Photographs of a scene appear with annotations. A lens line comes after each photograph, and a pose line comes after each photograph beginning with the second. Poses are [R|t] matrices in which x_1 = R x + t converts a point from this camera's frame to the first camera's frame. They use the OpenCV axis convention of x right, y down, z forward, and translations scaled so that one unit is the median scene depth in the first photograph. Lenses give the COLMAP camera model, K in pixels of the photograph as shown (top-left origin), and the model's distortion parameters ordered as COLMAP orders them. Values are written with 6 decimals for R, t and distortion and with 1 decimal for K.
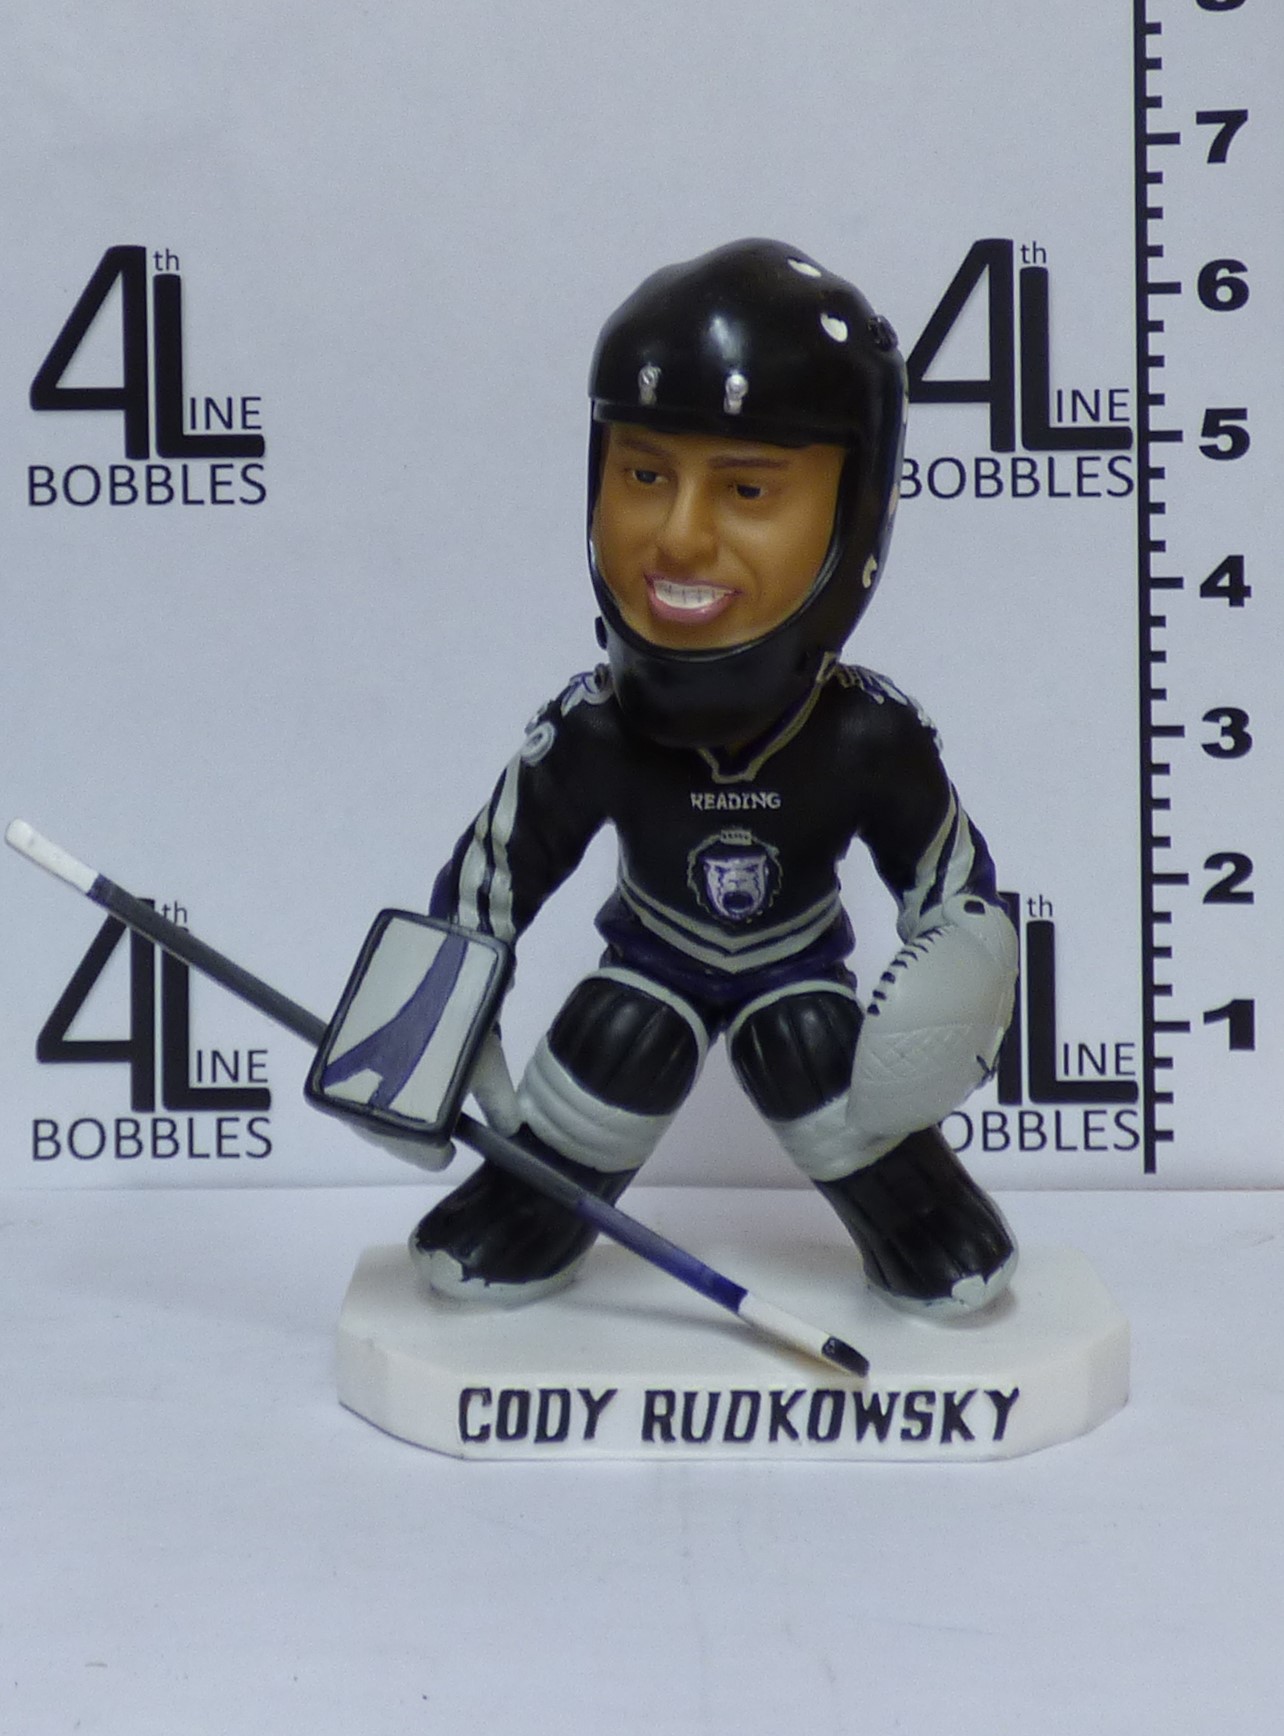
lens RADIAL K [[1085.0, 0, 643.3], [0, 1085.0, 805.4], [0, 0, 1]] dist [0.000269, 0.004465]
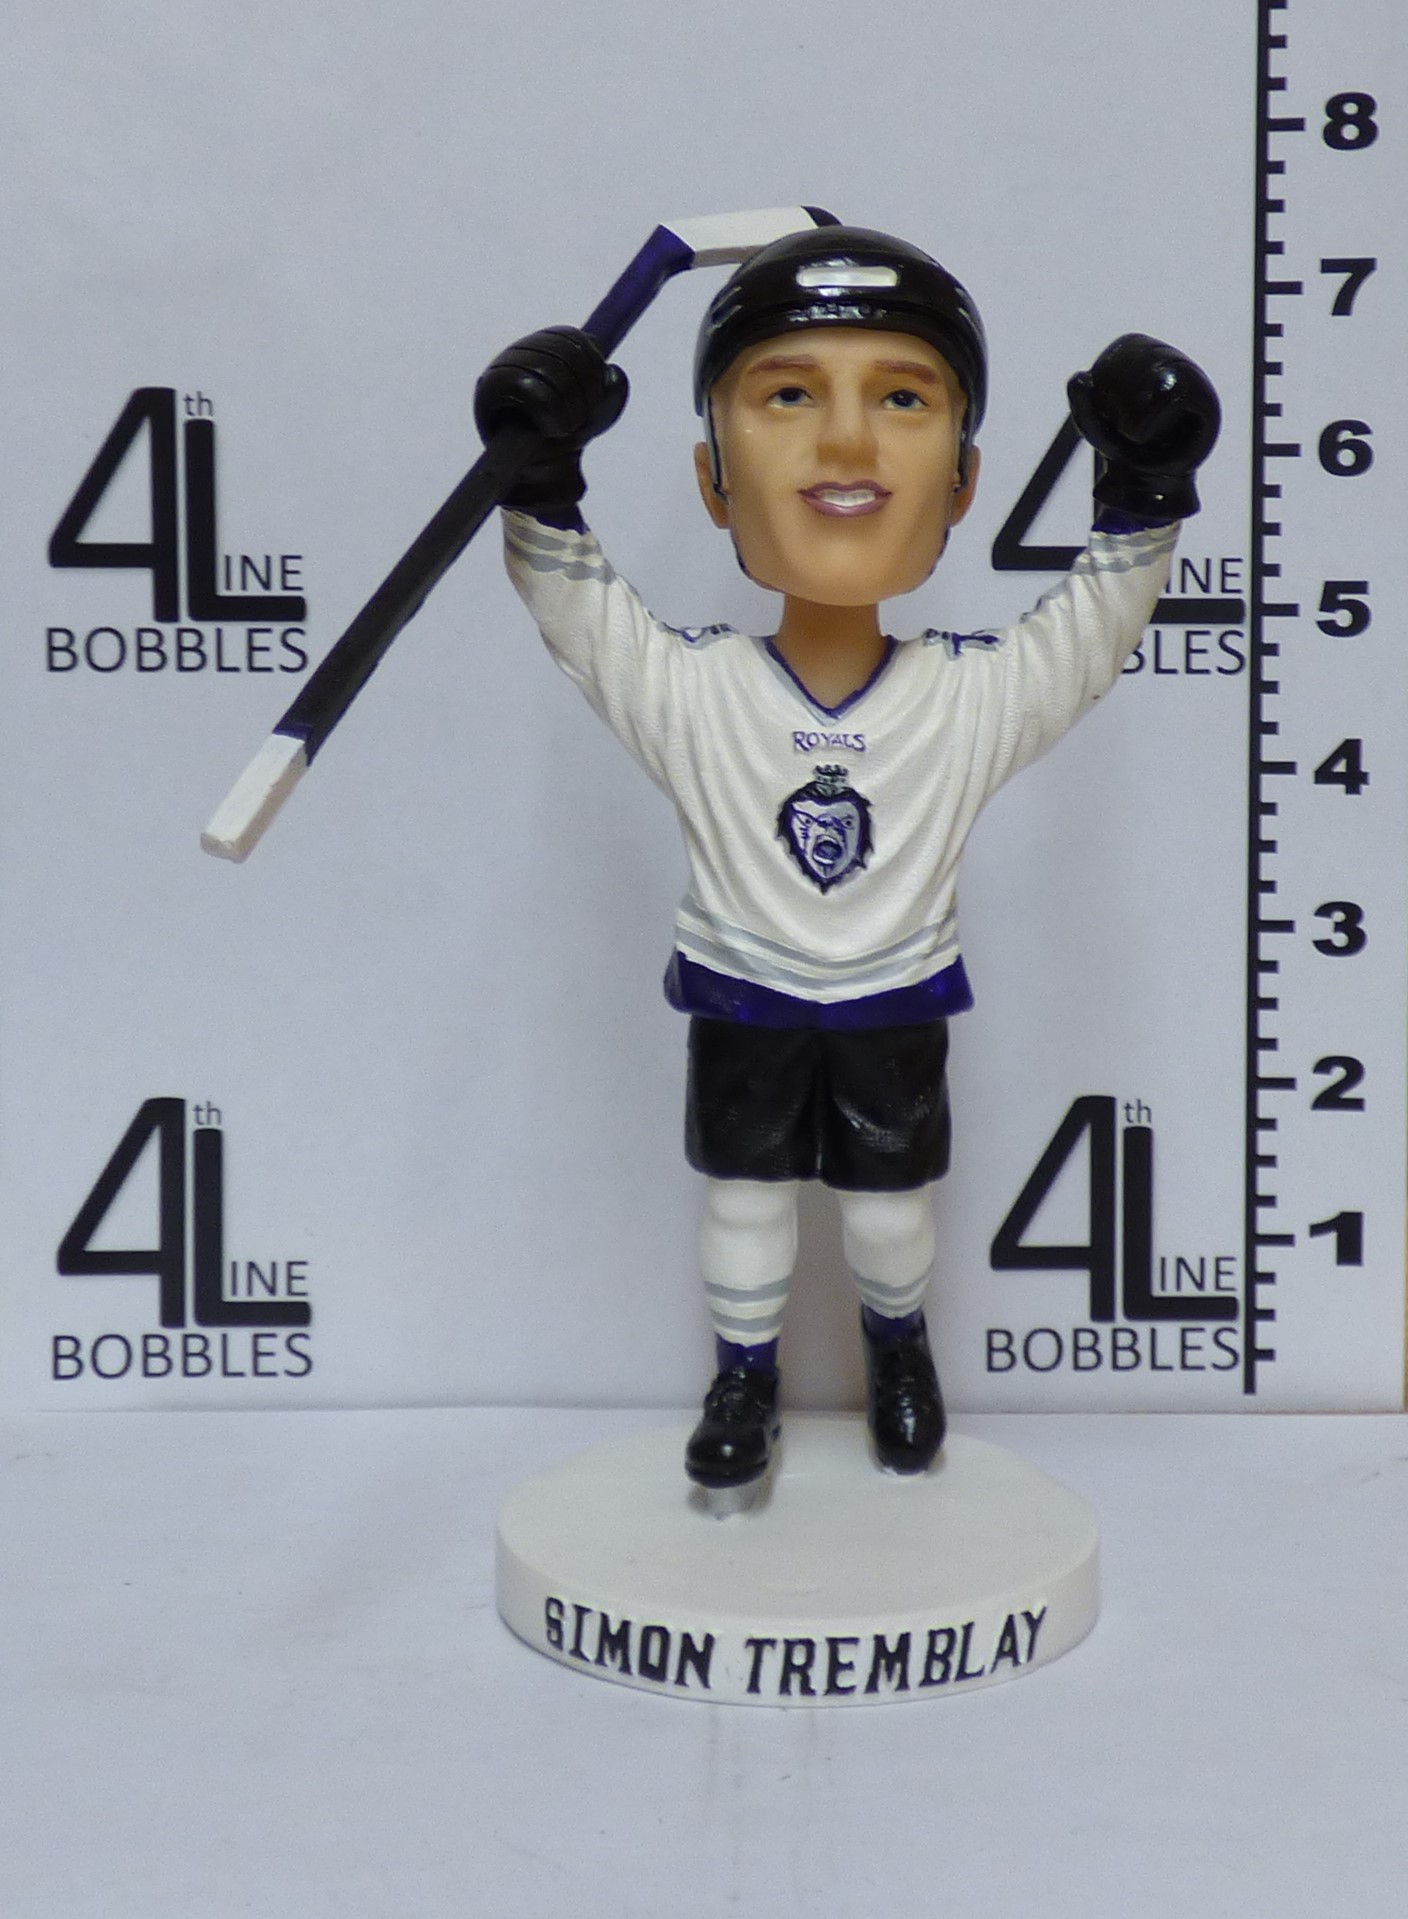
lens RADIAL K [[1170.4, 0, 733.6], [0, 1170.4, 785.2], [0, 0, 1]] dist [0.003180, 0.007170]
pose [[0.999835, 0.008753, 0.015894, -0.001978], [-0.009113, 0.999699, 0.022760, -0.208209], [-0.015690, -0.022901, 0.999615, 0.000564]]
